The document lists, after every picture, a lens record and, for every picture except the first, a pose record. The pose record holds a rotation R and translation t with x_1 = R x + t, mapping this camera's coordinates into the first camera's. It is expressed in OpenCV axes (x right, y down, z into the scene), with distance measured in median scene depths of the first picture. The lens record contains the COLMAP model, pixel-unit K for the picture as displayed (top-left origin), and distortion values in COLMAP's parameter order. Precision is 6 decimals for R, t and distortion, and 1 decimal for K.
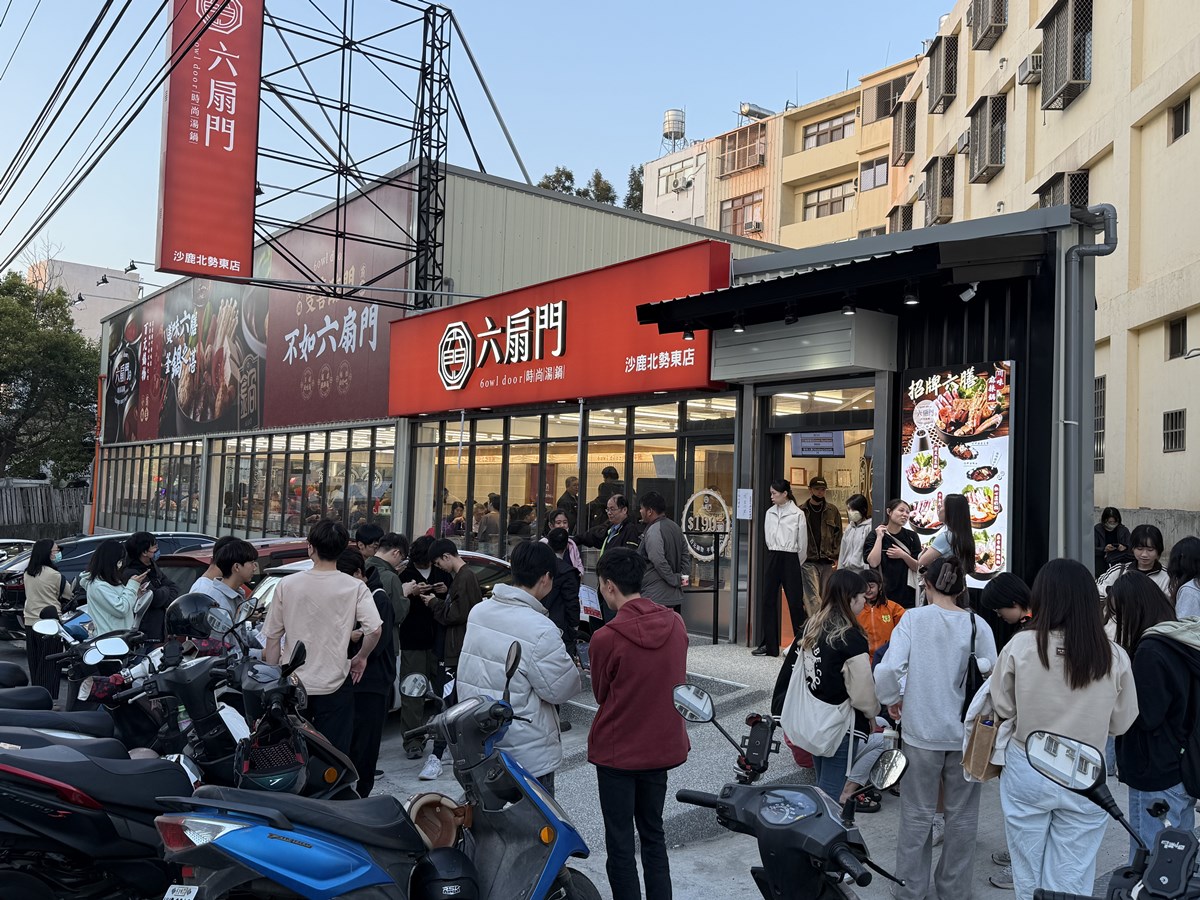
lens RADIAL K [[1085.9, 0, 600.0], [0, 1085.9, 450.0], [0, 0, 1]] dist [0.106308, 0.000074]
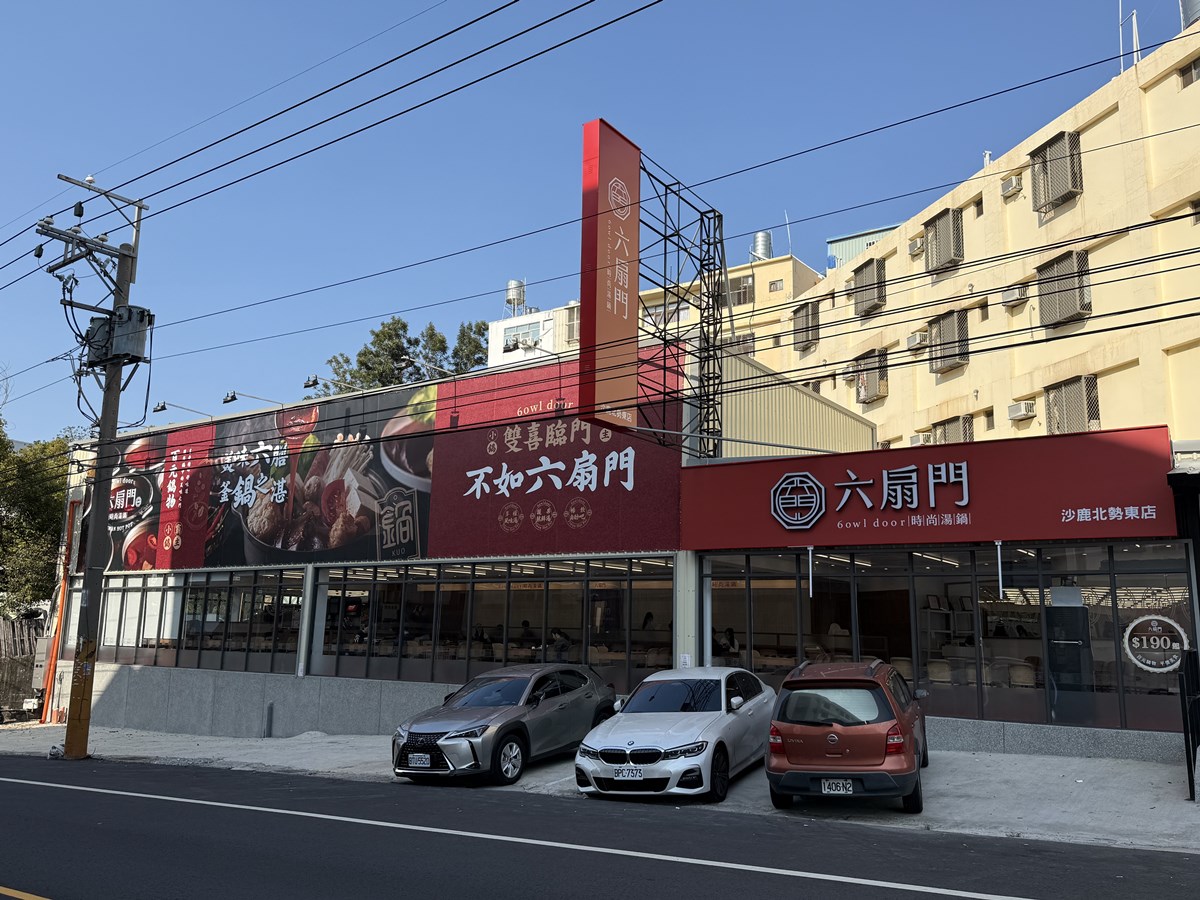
lens RADIAL K [[970.5, 0, 600.0], [0, 970.5, 450.0], [0, 0, 1]] dist [0.050133, -0.004386]
pose [[0.940848, 0.041123, 0.336325, -0.685567], [0.000776, 0.992343, -0.123507, -0.010566], [-0.338829, 0.116462, 0.933612, 0.083861]]
